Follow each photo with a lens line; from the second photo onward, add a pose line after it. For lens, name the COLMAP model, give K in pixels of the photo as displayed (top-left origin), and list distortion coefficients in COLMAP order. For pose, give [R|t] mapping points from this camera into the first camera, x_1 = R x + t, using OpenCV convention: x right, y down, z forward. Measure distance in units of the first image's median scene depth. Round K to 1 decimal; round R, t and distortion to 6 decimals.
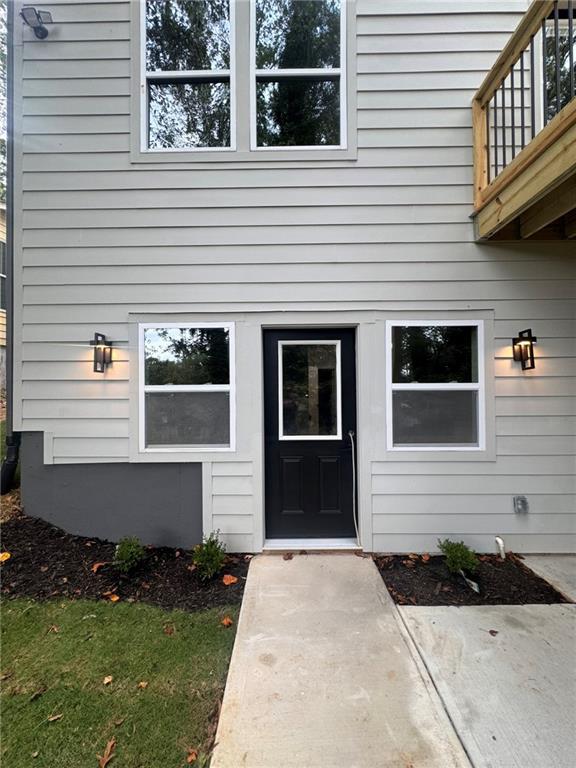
lens RADIAL K [[309.0, 0, 287.1], [0, 309.0, 382.0], [0, 0, 1]] dist [-0.008018, 0.000343]
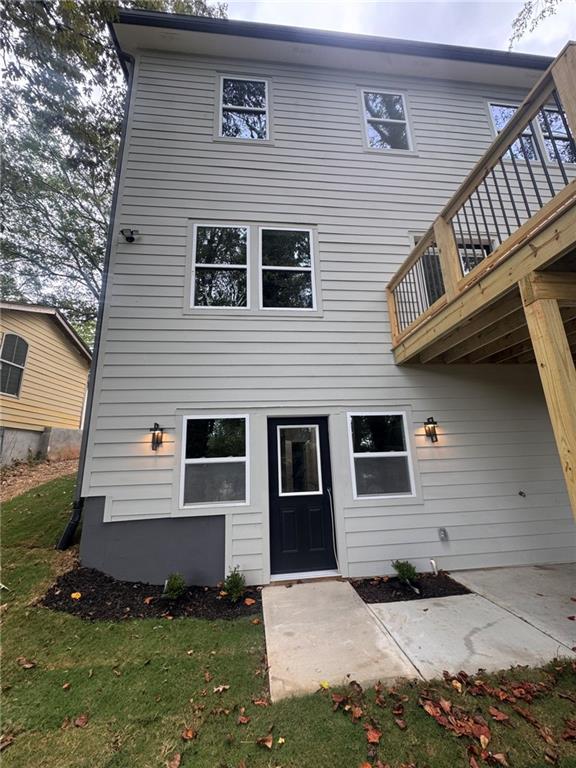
lens RADIAL K [[309.0, 0, 287.1], [0, 309.0, 382.0], [0, 0, 1]] dist [-0.008018, 0.000343]
pose [[0.993288, 0.000951, 0.115662, -0.162790], [0.025782, 0.972987, -0.229414, 0.004043], [-0.112756, 0.230857, 0.966432, -0.520530]]
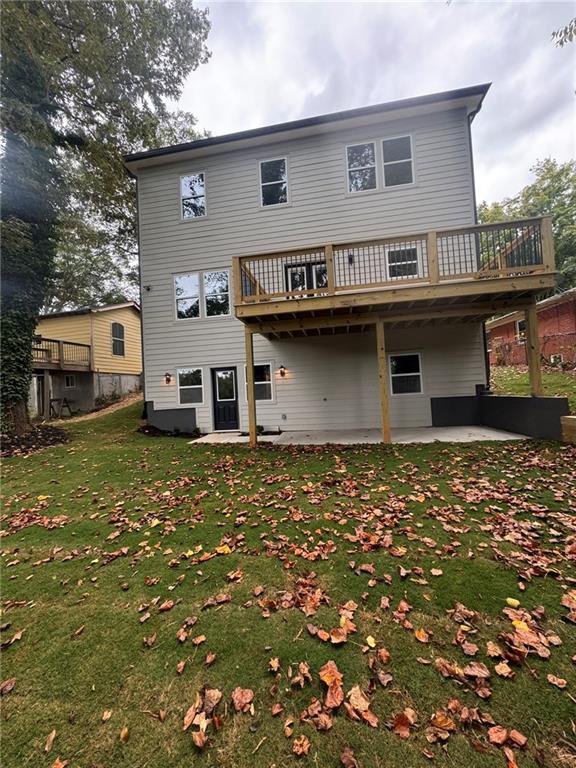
lens RADIAL K [[309.0, 0, 287.1], [0, 309.0, 382.0], [0, 0, 1]] dist [-0.008018, 0.000343]
pose [[0.986751, -0.050331, -0.154238, 1.333287], [0.048143, 0.998680, -0.017893, 0.081747], [0.154935, 0.010230, 0.987872, -2.354308]]
